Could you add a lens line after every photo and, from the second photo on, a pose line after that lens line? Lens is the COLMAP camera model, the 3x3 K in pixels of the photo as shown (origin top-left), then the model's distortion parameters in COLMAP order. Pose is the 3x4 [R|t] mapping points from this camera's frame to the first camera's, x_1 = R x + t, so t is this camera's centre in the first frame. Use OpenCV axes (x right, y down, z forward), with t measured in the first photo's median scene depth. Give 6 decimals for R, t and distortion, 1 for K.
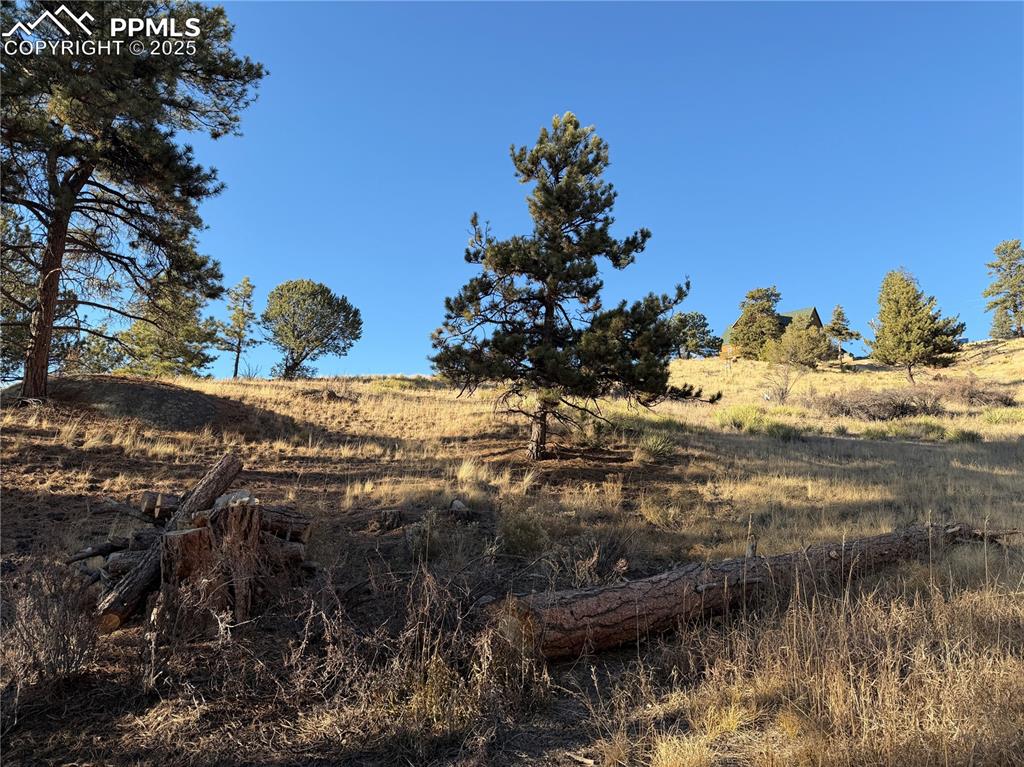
lens RADIAL K [[706.7, 0, 515.3], [0, 706.7, 383.0], [0, 0, 1]] dist [0.003579, -0.029665]
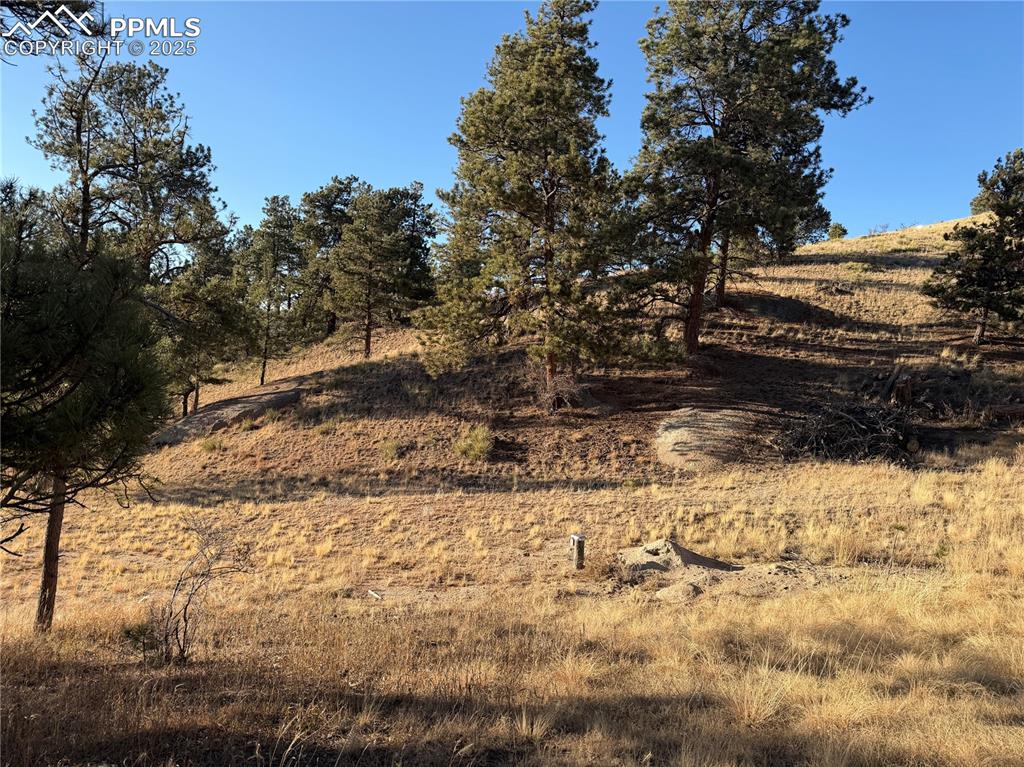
lens RADIAL K [[706.7, 0, 517.6], [0, 706.7, 381.1], [0, 0, 1]] dist [0.003579, -0.029665]
pose [[0.881095, 0.076744, -0.466671, -0.182962], [0.048950, 0.966648, 0.251386, -0.360597], [0.470399, -0.244339, 0.847952, -1.345760]]
